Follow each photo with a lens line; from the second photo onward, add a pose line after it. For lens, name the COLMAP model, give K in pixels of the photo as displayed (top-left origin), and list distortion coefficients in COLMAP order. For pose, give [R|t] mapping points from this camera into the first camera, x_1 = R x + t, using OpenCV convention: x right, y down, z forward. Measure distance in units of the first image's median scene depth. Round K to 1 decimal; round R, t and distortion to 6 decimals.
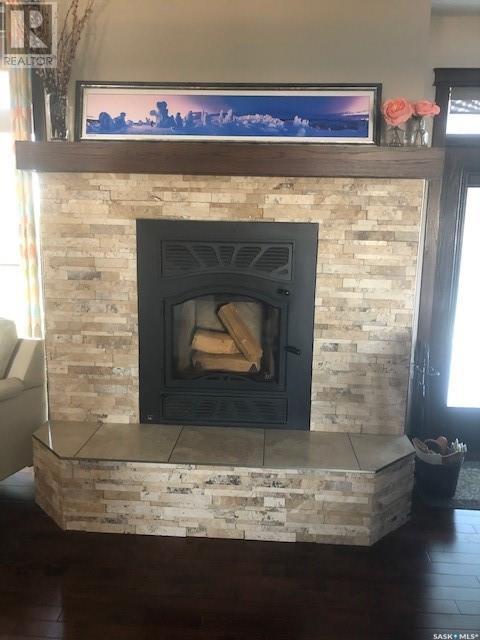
lens RADIAL K [[528.0, 0, 239.7], [0, 528.0, 320.0], [0, 0, 1]] dist [0.035464, -0.047424]
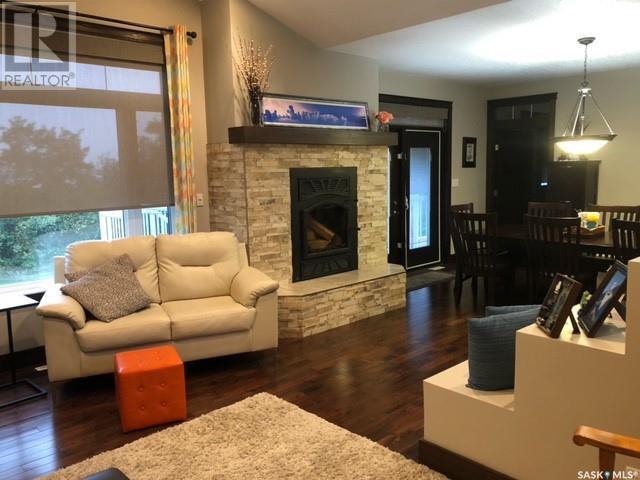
lens RADIAL K [[528.0, 0, 307.4], [0, 528.0, 243.0], [0, 0, 1]] dist [0.035464, -0.047424]
pose [[0.704928, -0.136917, 0.695938, -1.469537], [0.157939, 0.986857, 0.034172, 0.012227], [-0.691470, 0.085827, 0.717288, -0.336853]]
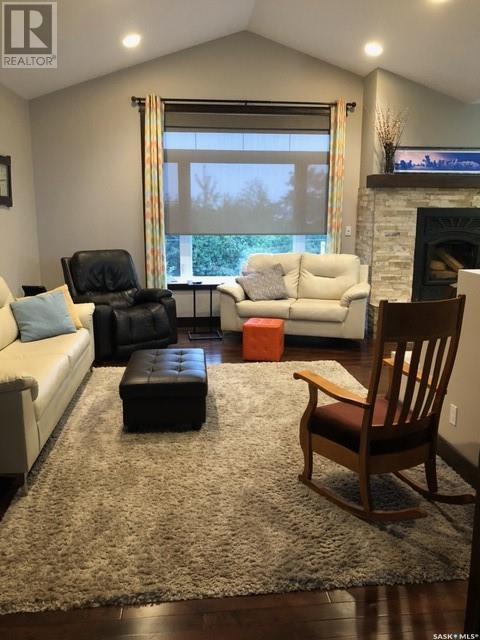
lens RADIAL K [[528.0, 0, 236.0], [0, 528.0, 315.6], [0, 0, 1]] dist [0.035464, -0.047424]
pose [[0.987558, -0.048632, 0.149548, -1.318784], [0.045059, 0.998614, 0.027190, 0.169946], [-0.150663, -0.020113, 0.988381, -1.119351]]
